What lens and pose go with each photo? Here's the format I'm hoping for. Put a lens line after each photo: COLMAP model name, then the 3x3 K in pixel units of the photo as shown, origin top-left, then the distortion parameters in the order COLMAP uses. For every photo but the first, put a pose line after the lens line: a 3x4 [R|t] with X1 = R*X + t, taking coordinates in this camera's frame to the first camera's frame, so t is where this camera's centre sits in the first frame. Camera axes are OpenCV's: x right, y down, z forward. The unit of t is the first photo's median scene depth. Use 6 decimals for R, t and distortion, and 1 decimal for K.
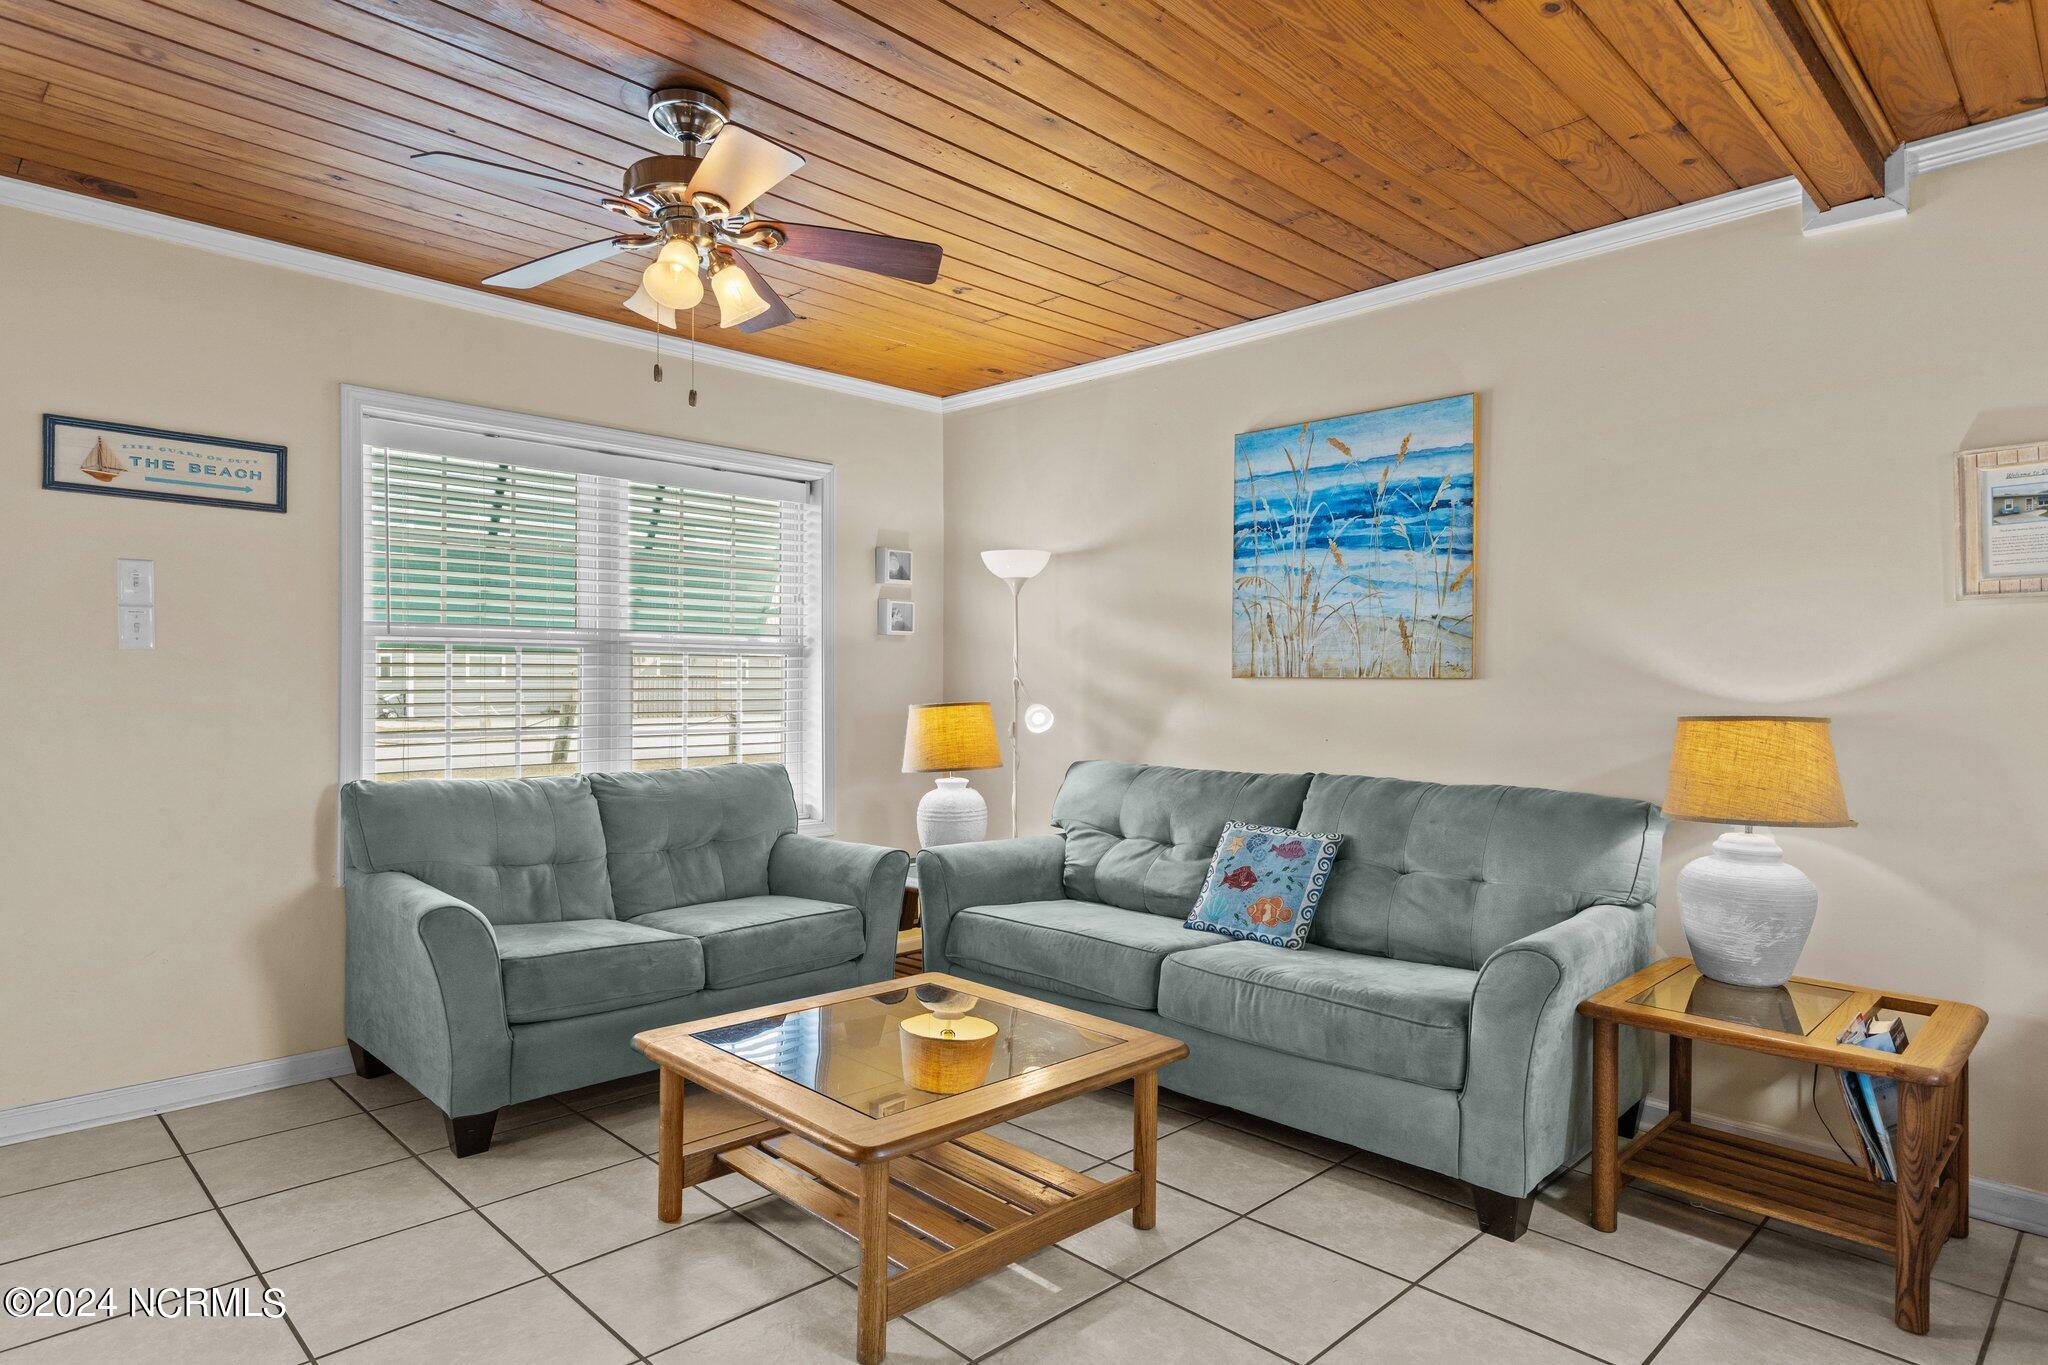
lens RADIAL K [[1126.2, 0, 1037.4], [0, 1126.2, 689.6], [0, 0, 1]] dist [0.009720, -0.003478]
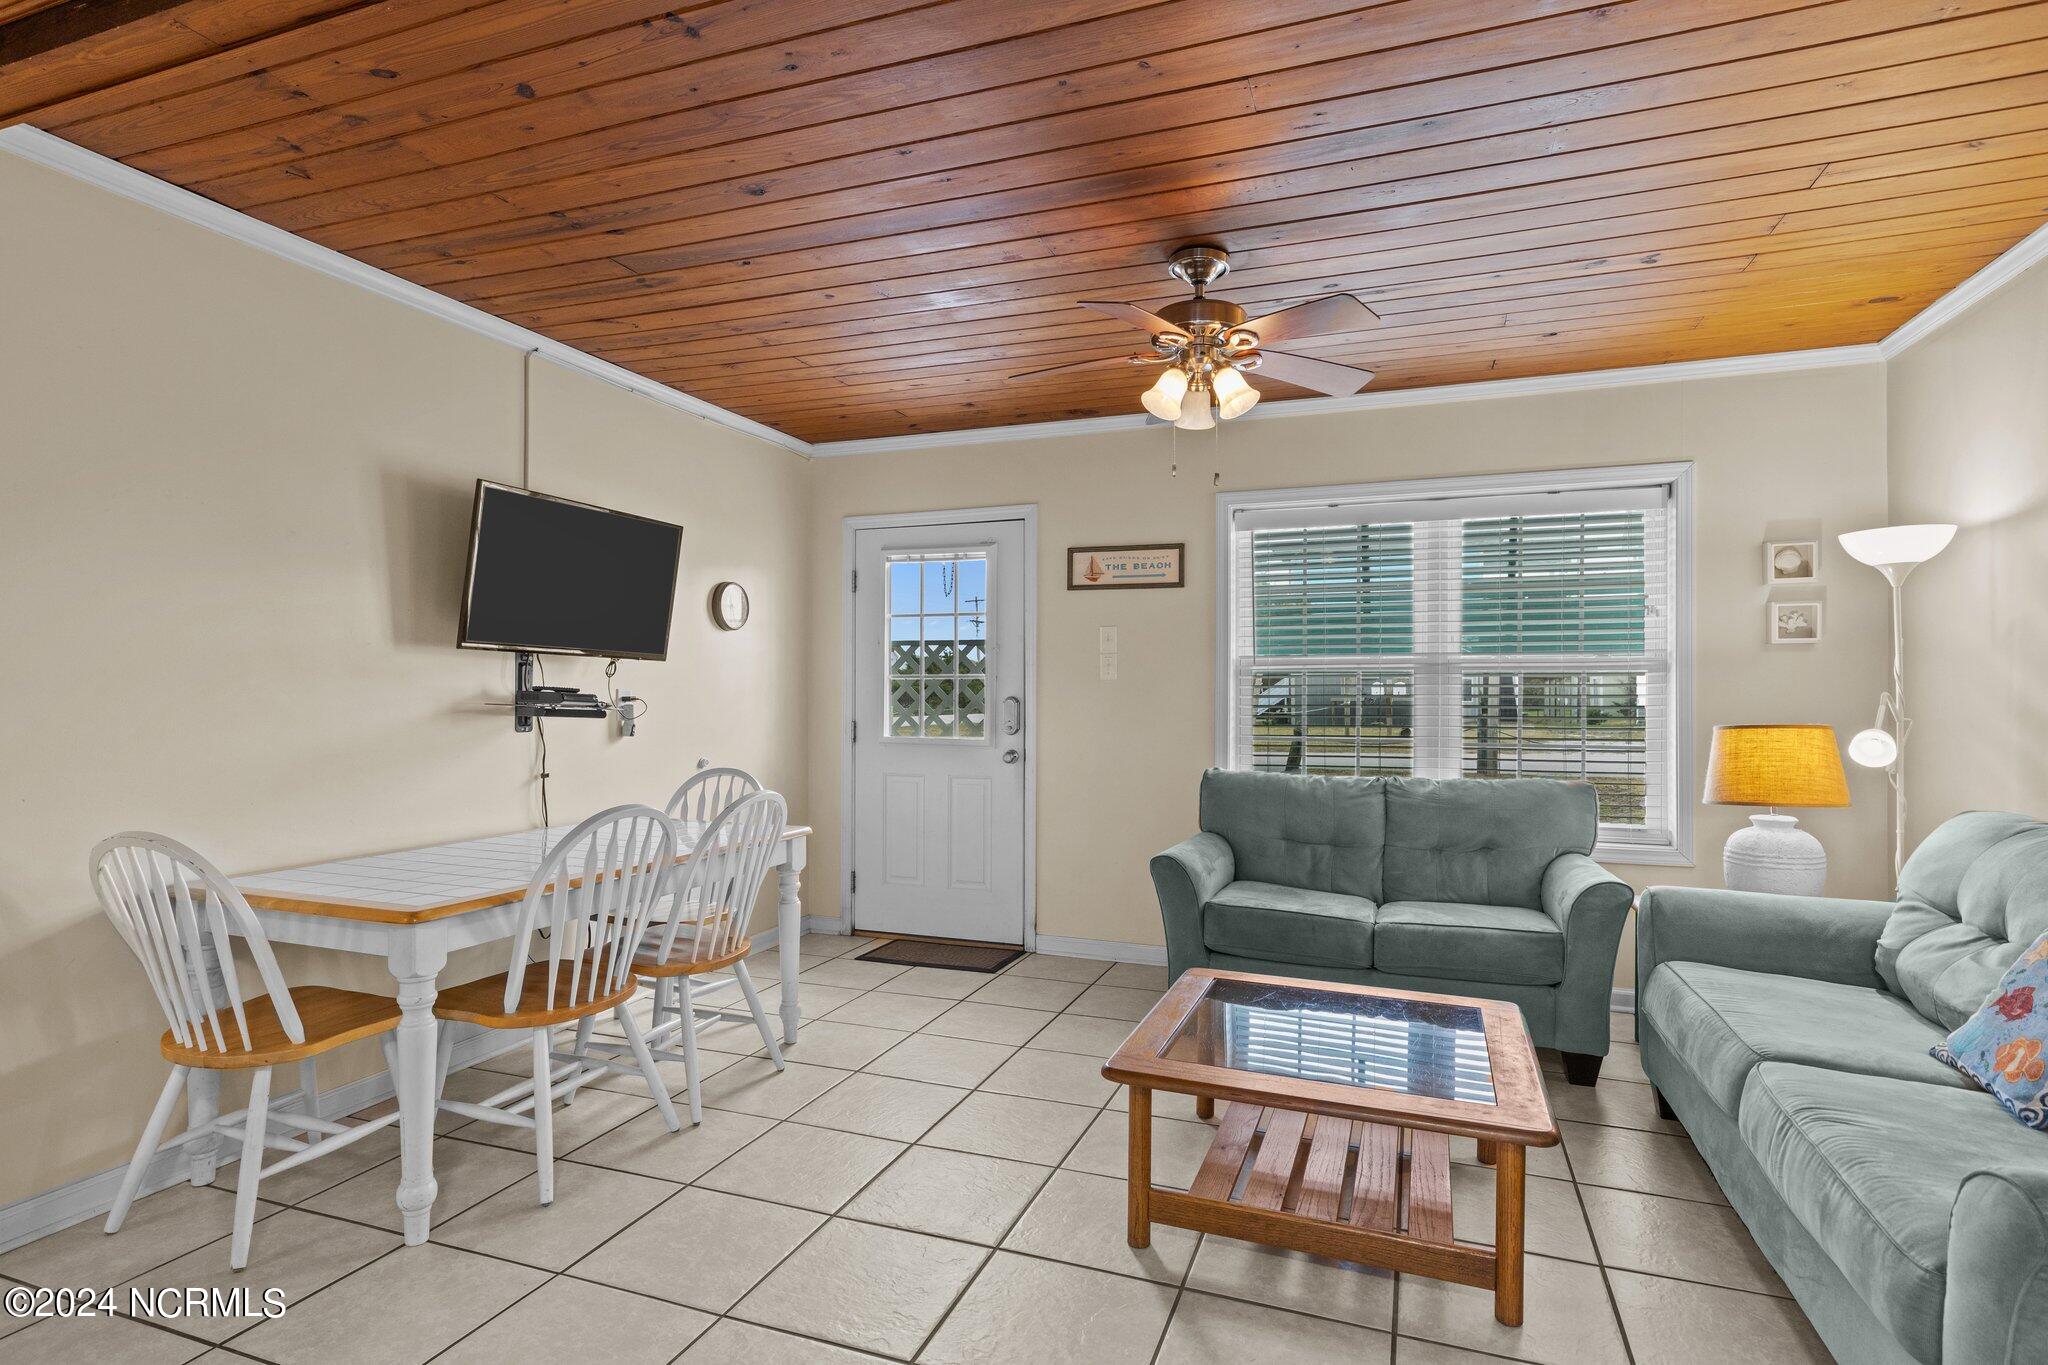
lens RADIAL K [[1043.1, 0, 1028.8], [0, 1043.1, 689.6], [0, 0, 1]] dist [0.001543, -0.003425]
pose [[0.413584, -0.005197, -0.910451, 0.489962], [-0.005647, 0.999950, -0.008273, -0.006175], [0.910449, 0.008563, 0.413534, 0.223745]]
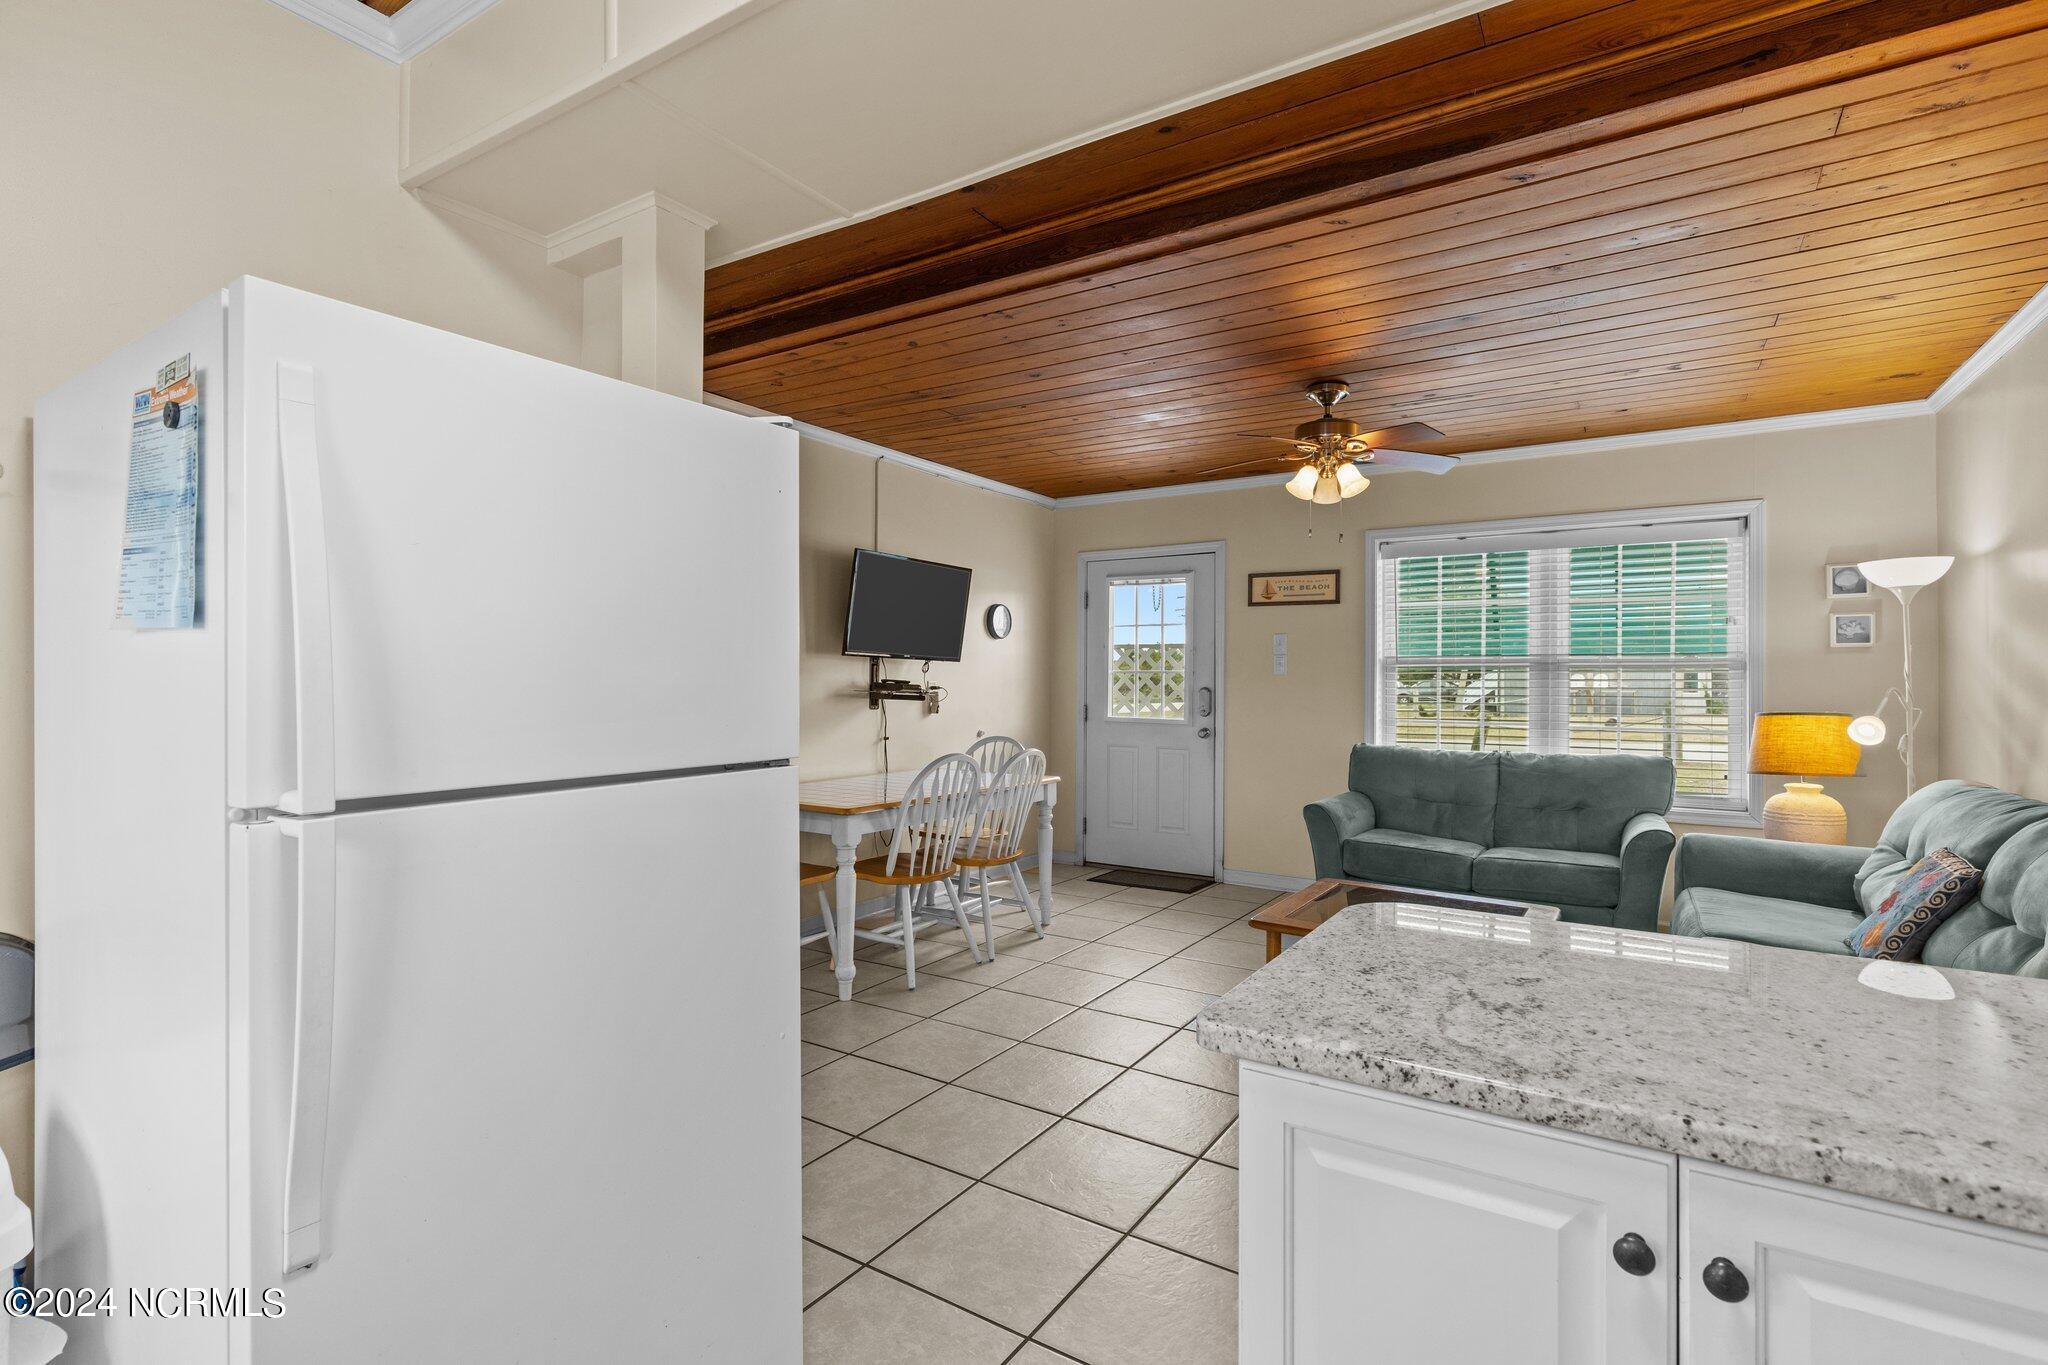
lens RADIAL K [[980.7, 0, 1026.2], [0, 980.7, 671.6], [0, 0, 1]] dist [-0.000726, -0.000958]
pose [[0.210815, -0.012185, -0.977450, 0.830162], [-0.009959, 0.999844, -0.014612, -0.007715], [0.977475, 0.012815, 0.210661, 0.108733]]
